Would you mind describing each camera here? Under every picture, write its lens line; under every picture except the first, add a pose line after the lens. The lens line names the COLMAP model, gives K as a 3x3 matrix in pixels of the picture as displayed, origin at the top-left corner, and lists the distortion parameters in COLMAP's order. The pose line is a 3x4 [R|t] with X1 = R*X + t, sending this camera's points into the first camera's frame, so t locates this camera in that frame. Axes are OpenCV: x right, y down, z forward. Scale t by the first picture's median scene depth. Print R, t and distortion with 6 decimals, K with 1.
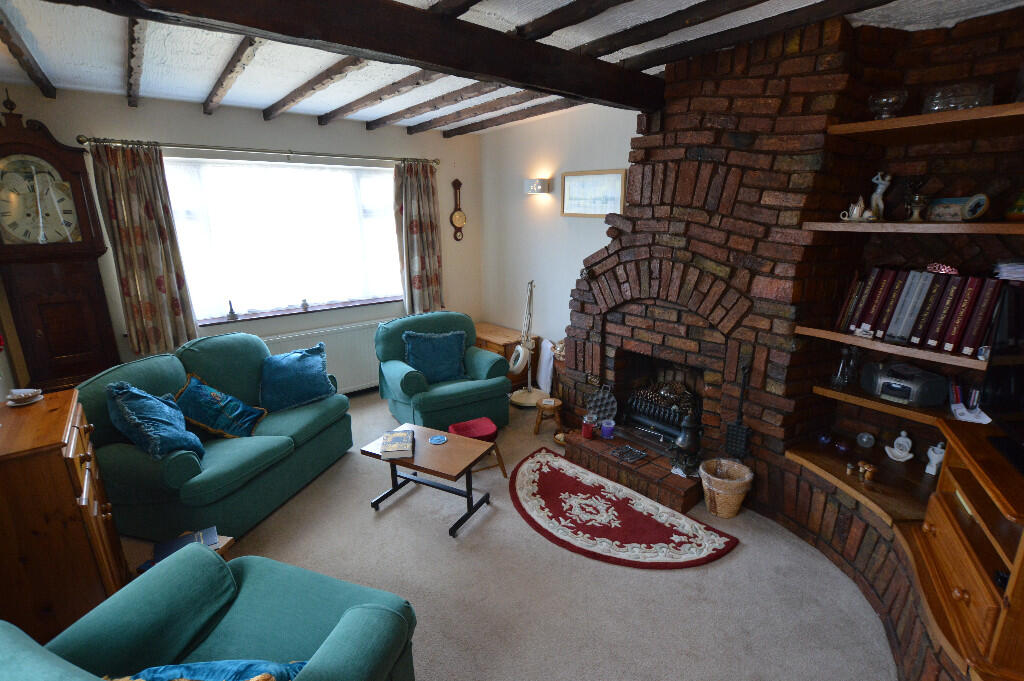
lens RADIAL K [[478.4, 0, 513.2], [0, 478.4, 342.4], [0, 0, 1]] dist [-0.026007, 0.002179]
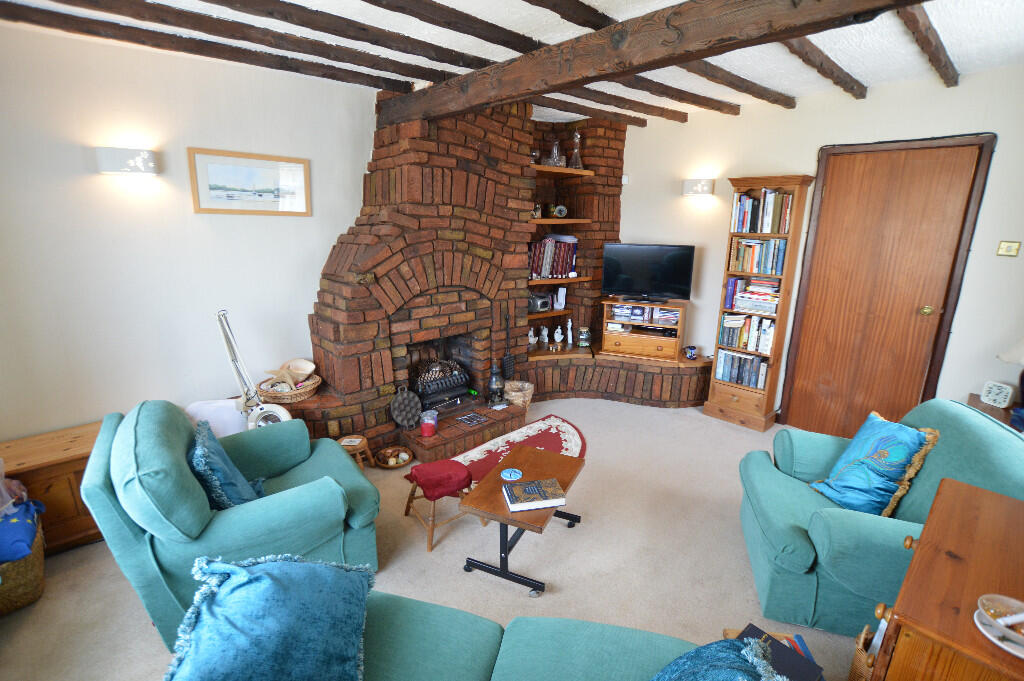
lens RADIAL K [[478.4, 0, 513.2], [0, 478.4, 338.2], [0, 0, 1]] dist [-0.026007, 0.002179]
pose [[-0.051477, -0.240978, 0.969164, -0.926416], [0.245072, 0.937729, 0.246179, -0.234017], [-0.968137, 0.250188, 0.010785, 0.928628]]
